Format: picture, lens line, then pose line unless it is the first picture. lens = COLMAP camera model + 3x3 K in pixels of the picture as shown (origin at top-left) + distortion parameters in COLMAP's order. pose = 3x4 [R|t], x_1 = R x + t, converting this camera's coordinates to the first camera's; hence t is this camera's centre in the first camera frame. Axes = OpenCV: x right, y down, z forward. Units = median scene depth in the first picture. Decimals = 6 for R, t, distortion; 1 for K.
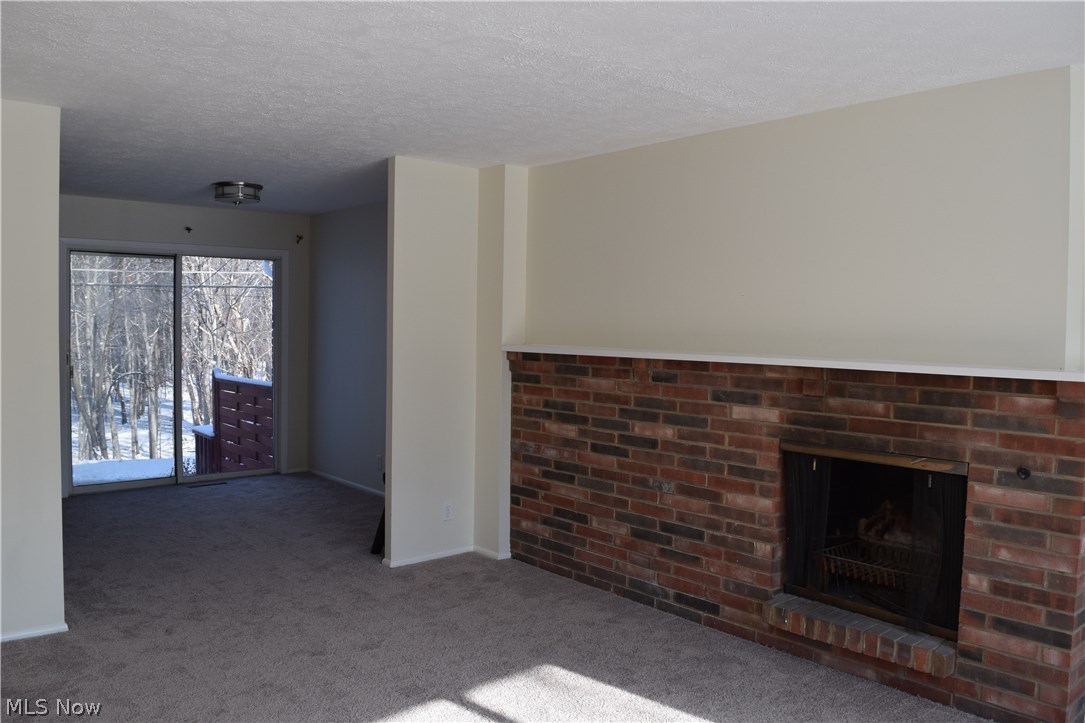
lens RADIAL K [[842.6, 0, 542.5], [0, 842.6, 361.5], [0, 0, 1]] dist [-0.095875, 0.005828]
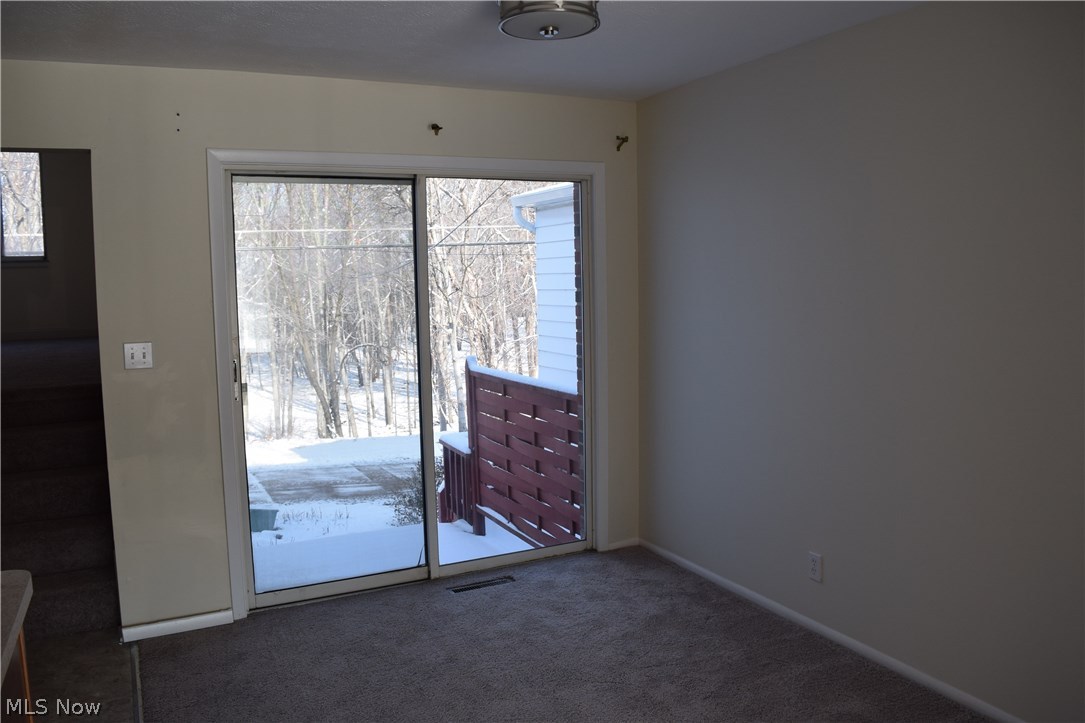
lens RADIAL K [[842.6, 0, 542.5], [0, 842.6, 361.5], [0, 0, 1]] dist [-0.095875, 0.005828]
pose [[0.966813, -0.011417, -0.255232, -0.063949], [0.025161, 0.998400, 0.050647, -0.009177], [0.254245, -0.055388, 0.965552, 0.137702]]
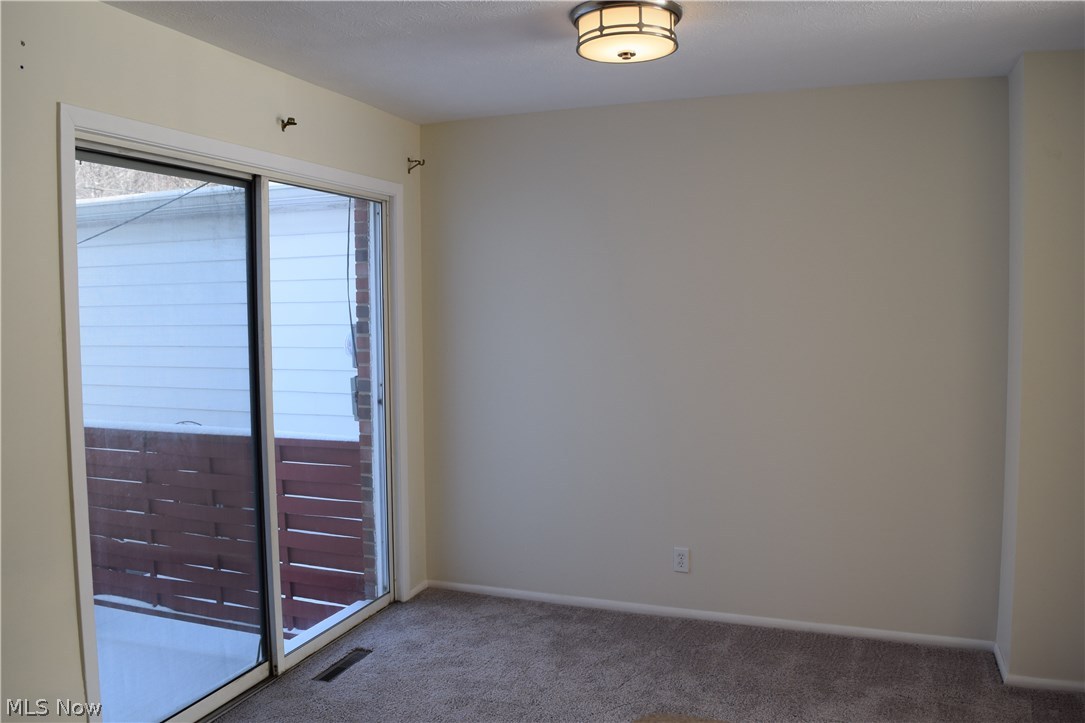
lens RADIAL K [[842.6, 0, 542.5], [0, 842.6, 361.5], [0, 0, 1]] dist [-0.095875, 0.005828]
pose [[0.878375, -0.055948, 0.474687, -0.153788], [0.045614, 0.998405, 0.033269, -0.010985], [-0.475791, -0.007570, 0.879526, 0.154590]]
